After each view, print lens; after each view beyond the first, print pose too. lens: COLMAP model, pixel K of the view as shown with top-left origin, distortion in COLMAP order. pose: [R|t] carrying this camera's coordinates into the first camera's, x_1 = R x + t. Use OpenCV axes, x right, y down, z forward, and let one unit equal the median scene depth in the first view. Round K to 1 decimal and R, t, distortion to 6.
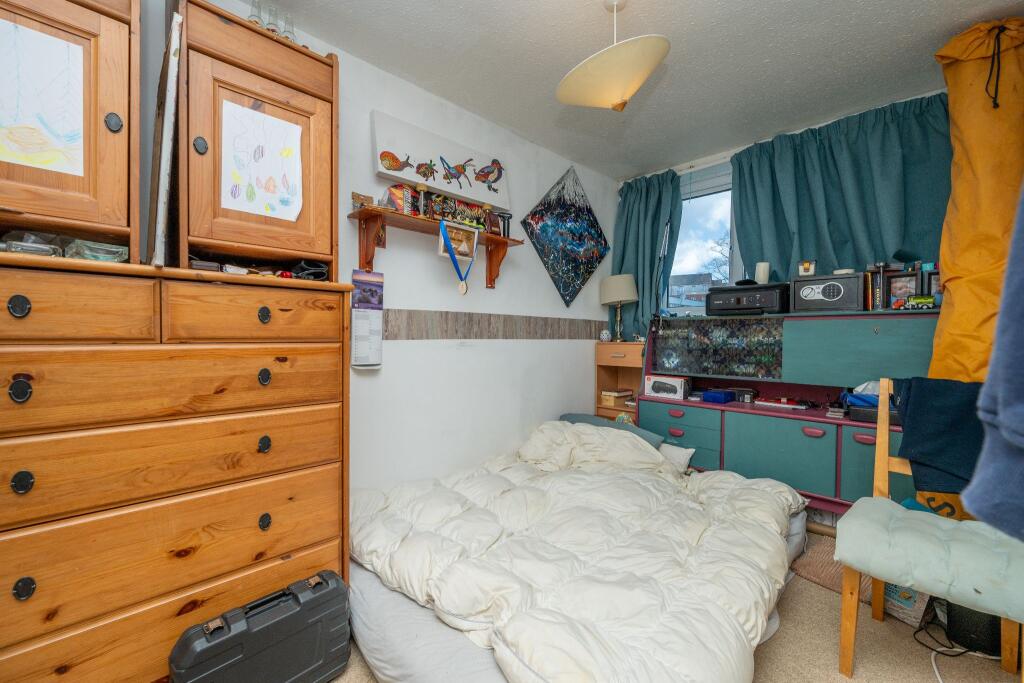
lens RADIAL K [[403.5, 0, 508.9], [0, 403.5, 334.1], [0, 0, 1]] dist [-0.009239, 0.000062]
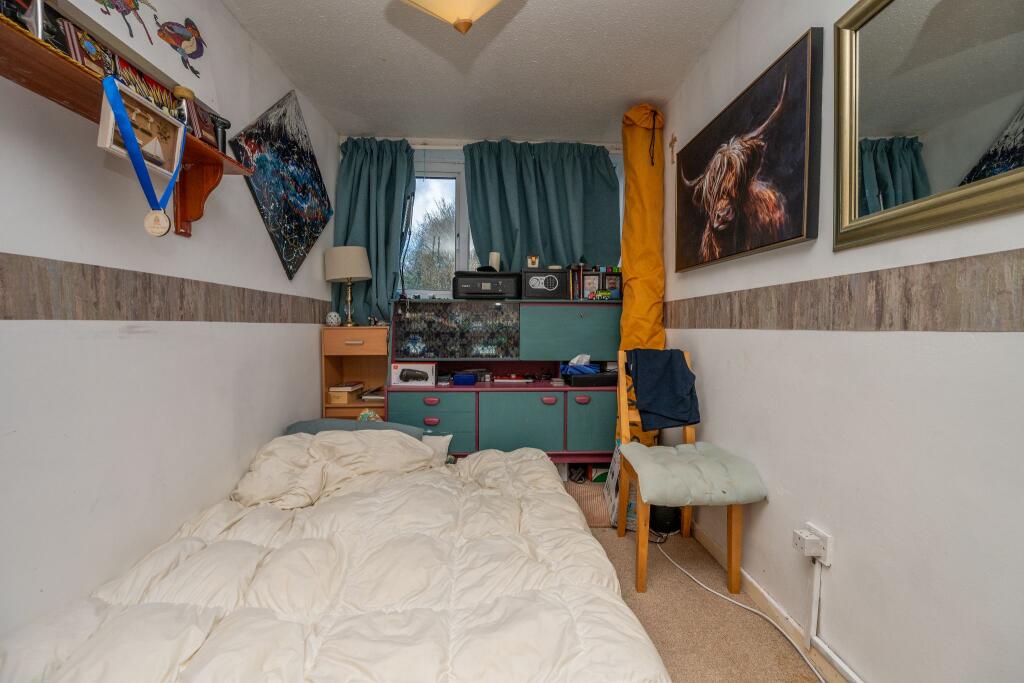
lens RADIAL K [[403.5, 0, 508.9], [0, 403.5, 334.1], [0, 0, 1]] dist [-0.009239, 0.000062]
pose [[0.666836, -0.018491, 0.744975, -0.169379], [-0.003611, 0.999600, 0.028043, 0.013181], [-0.745196, -0.021390, 0.666502, 0.247777]]
